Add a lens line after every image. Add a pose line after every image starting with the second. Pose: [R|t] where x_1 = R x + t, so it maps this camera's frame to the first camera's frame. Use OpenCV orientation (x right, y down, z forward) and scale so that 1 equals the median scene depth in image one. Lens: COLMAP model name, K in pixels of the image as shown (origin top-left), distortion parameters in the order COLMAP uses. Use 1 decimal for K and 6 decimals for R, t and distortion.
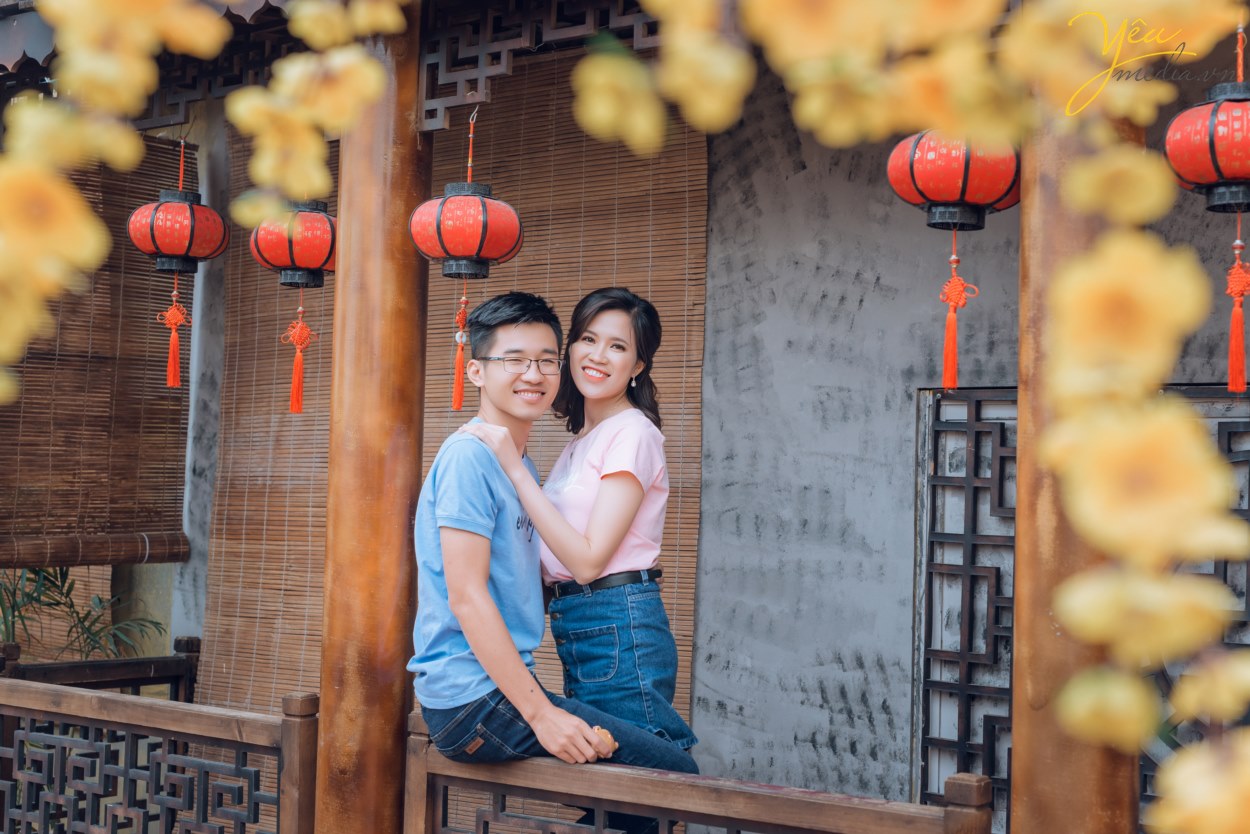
lens RADIAL K [[1816.4, 0, 627.4], [0, 1816.4, 418.9], [0, 0, 1]] dist [0.005265, 0.000000]
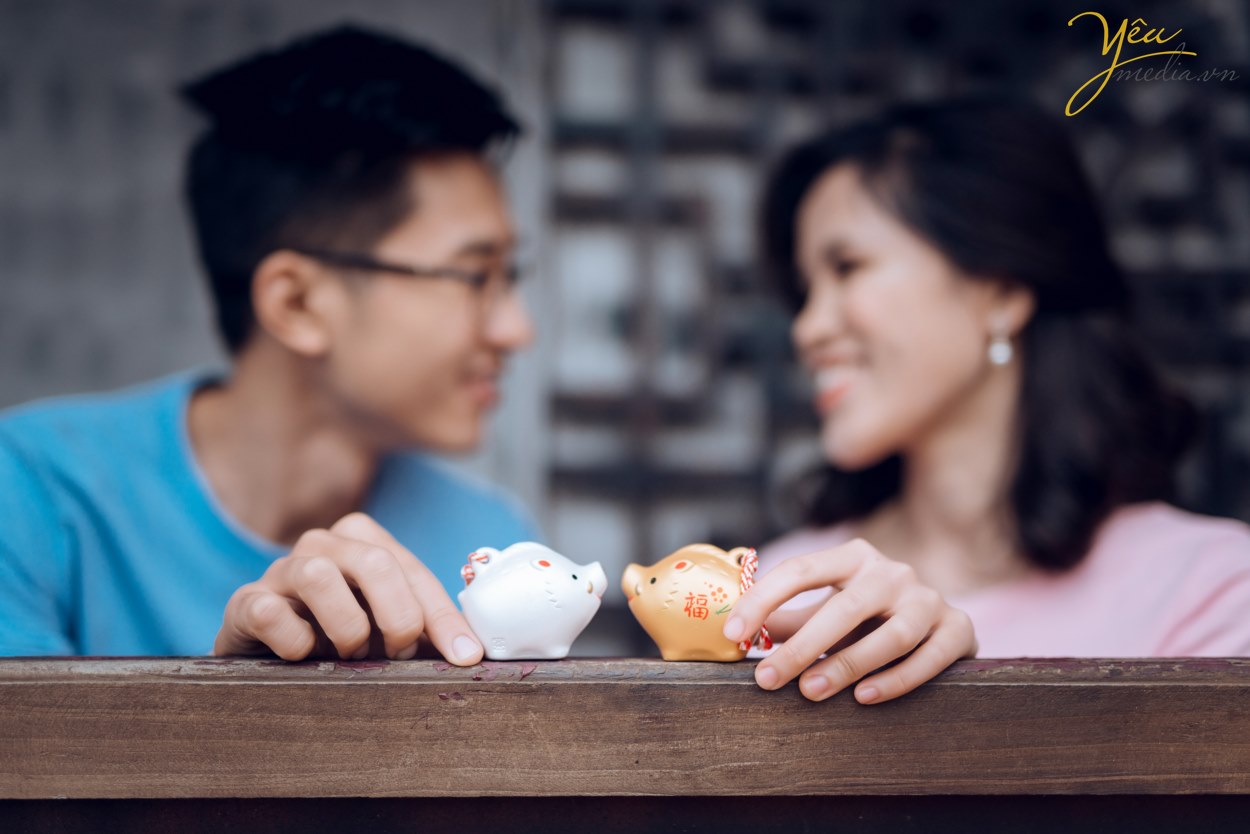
lens RADIAL K [[1816.4, 0, 623.9], [0, 1816.4, 414.7], [0, 0, 1]] dist [0.005265, 0.000000]
pose [[0.770765, 0.016538, 0.636905, -0.088185], [-0.013942, 0.999861, -0.009091, 0.135471], [-0.636967, -0.001872, 0.770889, 0.652257]]
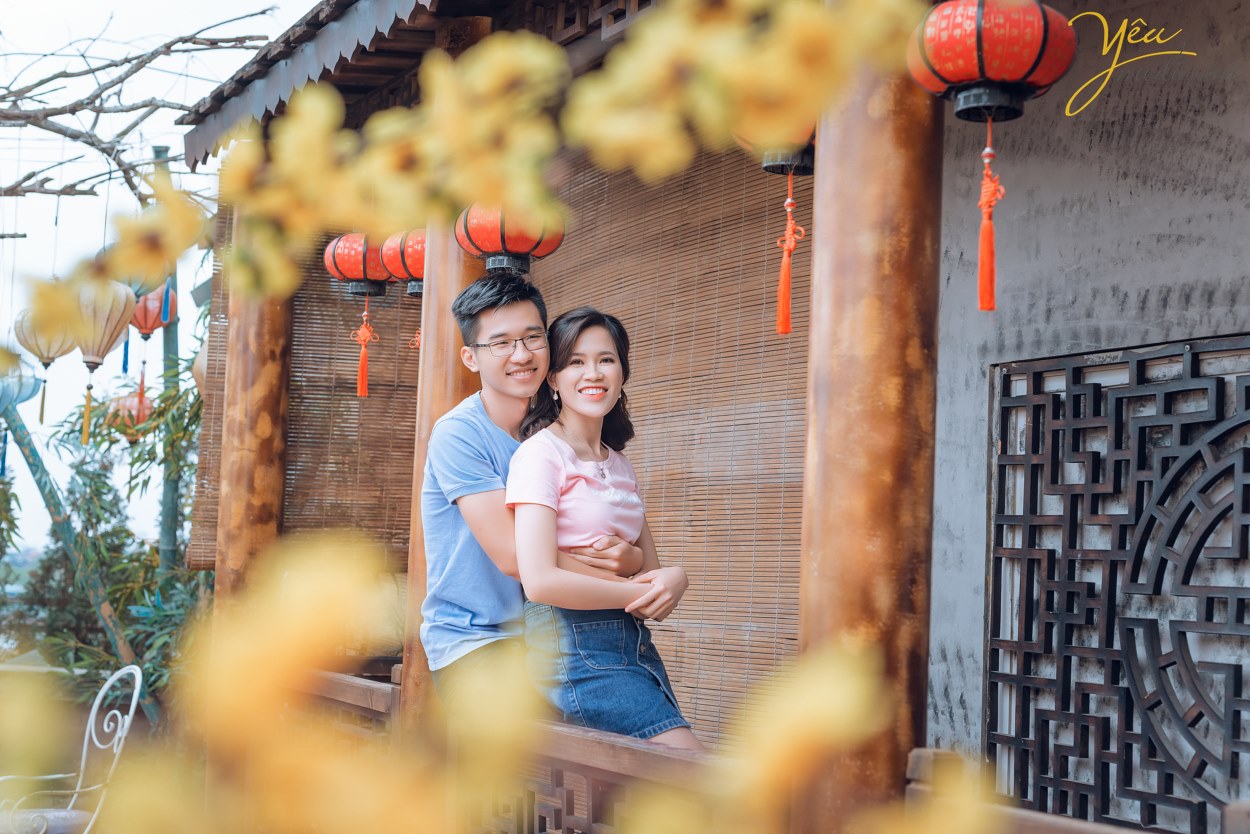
lens RADIAL K [[1816.4, 0, 614.6], [0, 1816.4, 414.9], [0, 0, 1]] dist [0.005265, 0.000000]
pose [[0.899692, -0.032699, -0.435299, 0.395549], [0.008197, 0.998280, -0.058047, 0.062962], [0.436449, 0.048656, 0.898413, 0.063039]]
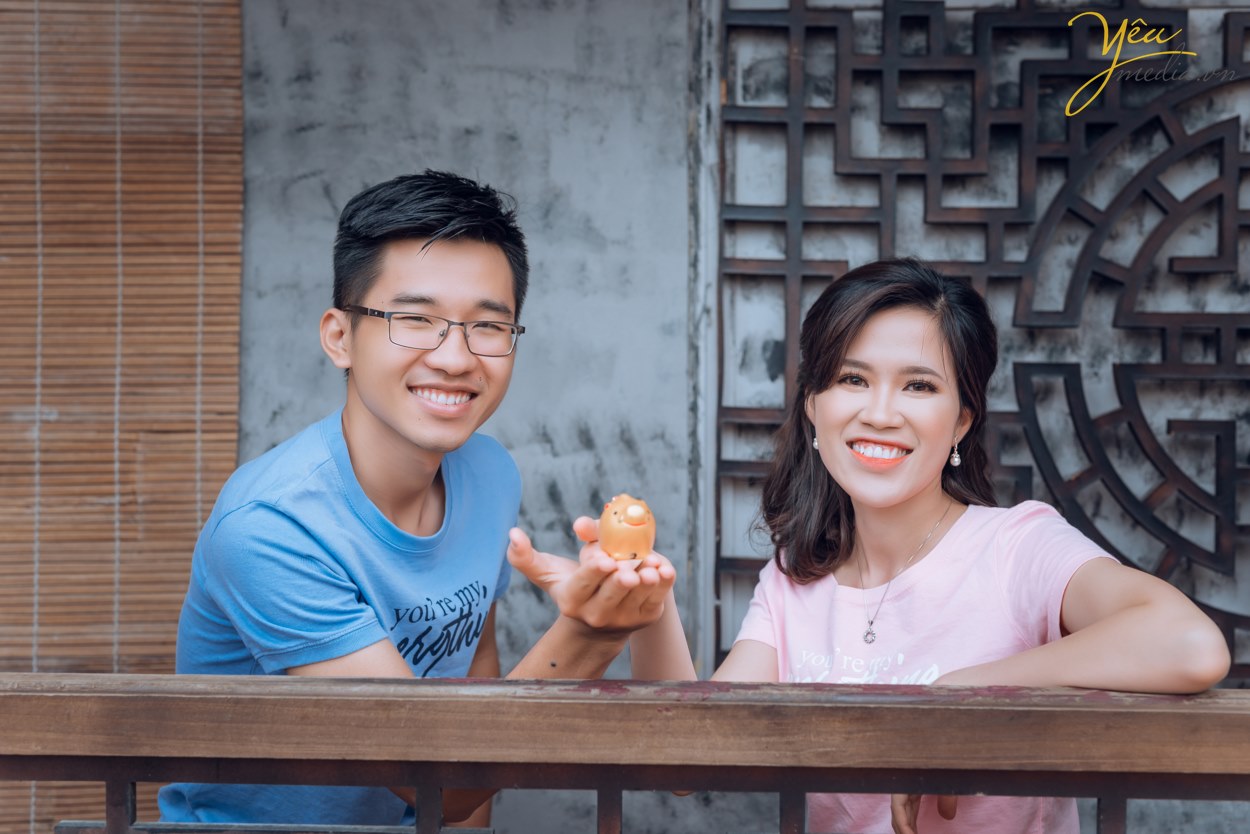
lens RADIAL K [[1816.4, 0, 618.5], [0, 1816.4, 418.6], [0, 0, 1]] dist [0.005265, 0.000000]
pose [[0.833212, -0.048043, 0.550862, -0.177543], [-0.007395, 0.995161, 0.097978, 0.072892], [-0.552904, -0.085710, 0.828825, 0.530485]]
